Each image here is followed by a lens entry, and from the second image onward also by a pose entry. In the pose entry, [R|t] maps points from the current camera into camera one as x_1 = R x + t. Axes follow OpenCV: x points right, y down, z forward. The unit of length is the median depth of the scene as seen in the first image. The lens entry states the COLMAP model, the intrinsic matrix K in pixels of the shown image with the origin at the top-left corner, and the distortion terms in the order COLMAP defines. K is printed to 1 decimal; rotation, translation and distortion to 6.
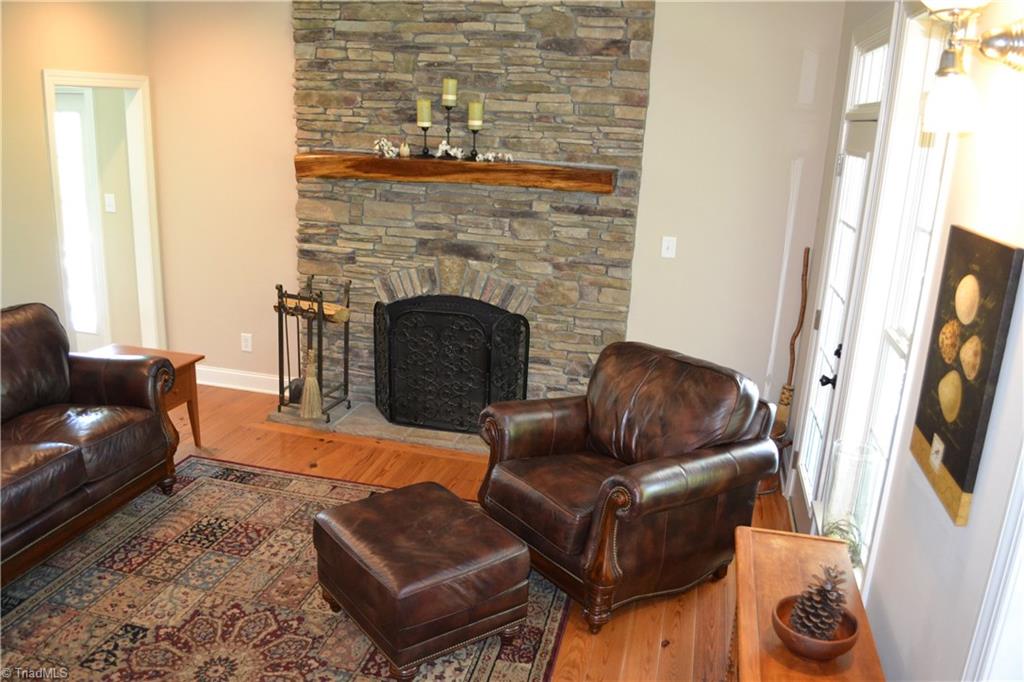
lens RADIAL K [[819.8, 0, 505.2], [0, 819.8, 342.8], [0, 0, 1]] dist [-0.081129, 0.012566]
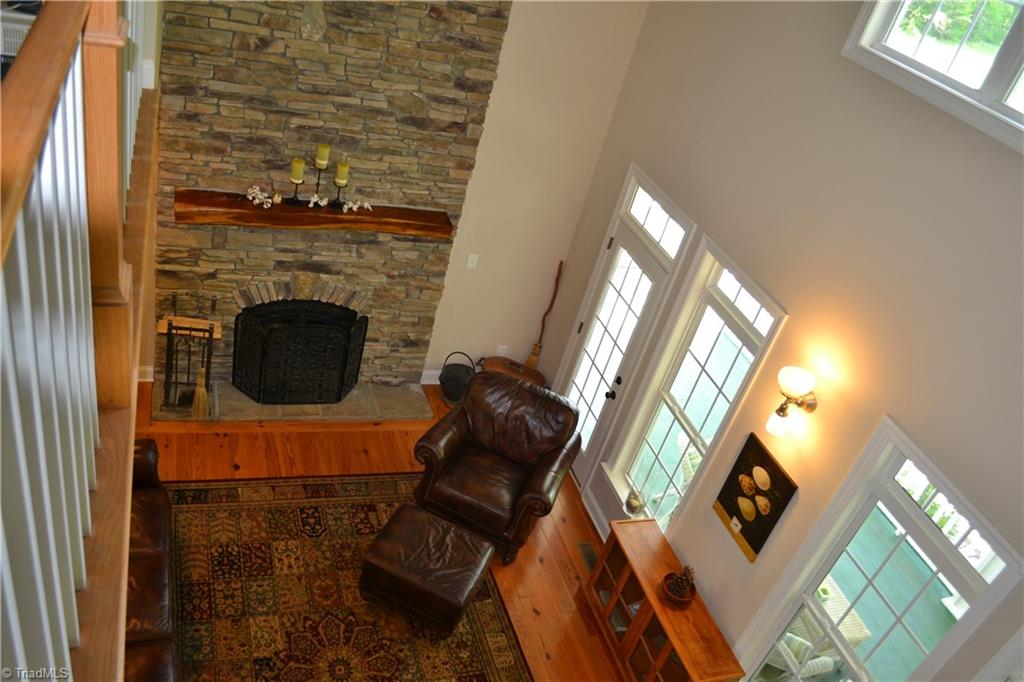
lens RADIAL K [[819.8, 0, 503.0], [0, 819.8, 344.2], [0, 0, 1]] dist [-0.081129, 0.012566]
pose [[0.833057, -0.155563, 0.530864, -0.503696], [-0.057593, 0.930041, 0.362913, -0.484209], [-0.550182, -0.332901, 0.765818, -0.128371]]
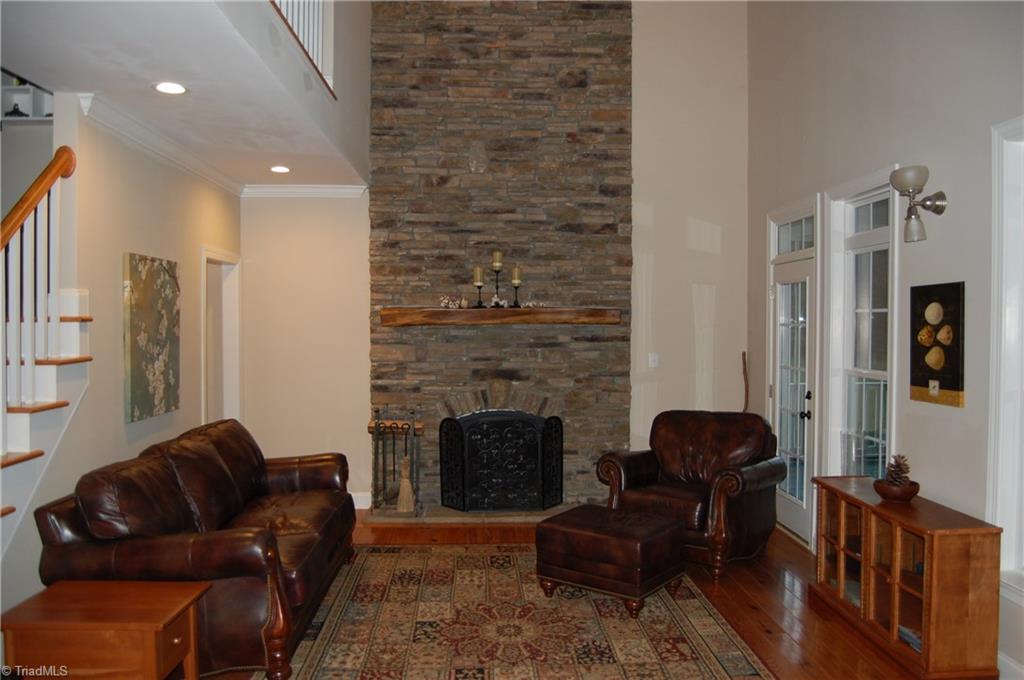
lens RADIAL K [[800.3, 0, 519.6], [0, 800.3, 338.3], [0, 0, 1]] dist [-0.077117, -0.004469]
pose [[0.956478, -0.050054, 0.287480, -0.425655], [0.118943, 0.966496, -0.227459, 0.136754], [-0.266463, 0.251754, 0.930386, -0.257405]]
